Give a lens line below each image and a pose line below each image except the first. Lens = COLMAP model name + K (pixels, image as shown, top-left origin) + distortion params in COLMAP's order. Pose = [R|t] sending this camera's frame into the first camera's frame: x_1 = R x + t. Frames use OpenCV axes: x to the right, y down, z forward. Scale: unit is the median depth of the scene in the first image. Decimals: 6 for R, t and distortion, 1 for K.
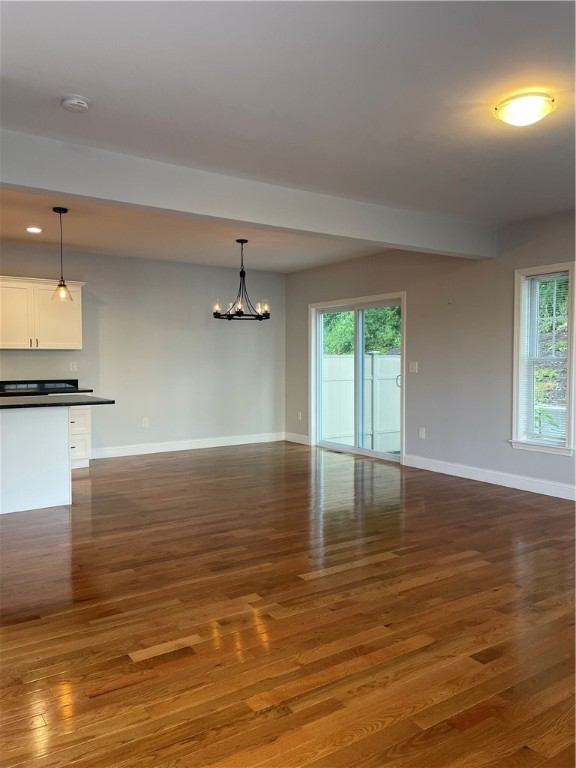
lens RADIAL K [[576.9, 0, 288.0], [0, 576.9, 384.0], [0, 0, 1]] dist [0.095188, -0.122738]
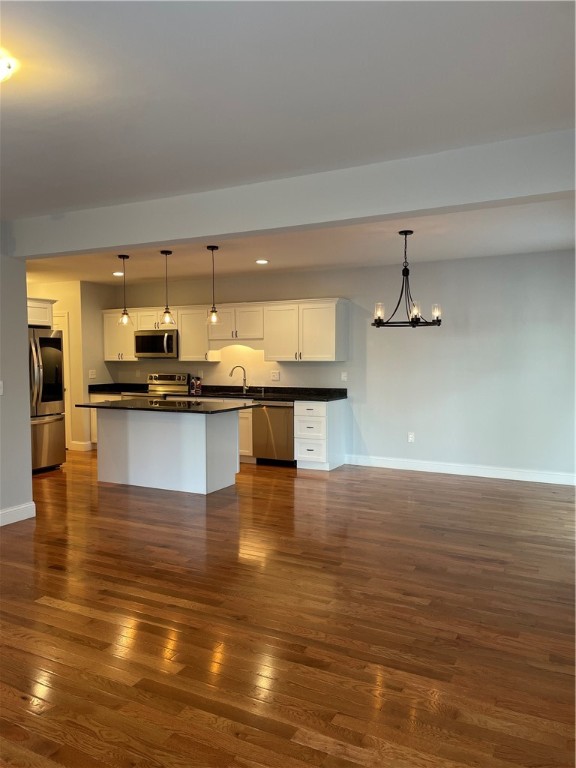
lens RADIAL K [[554.9, 0, 288.0], [0, 554.9, 384.0], [0, 0, 1]] dist [-0.001782, -0.060044]
pose [[0.511832, 0.034088, -0.858409, 0.535755], [-0.038879, 0.999108, 0.016494, -0.034328], [0.858205, 0.024931, 0.512701, 0.449626]]
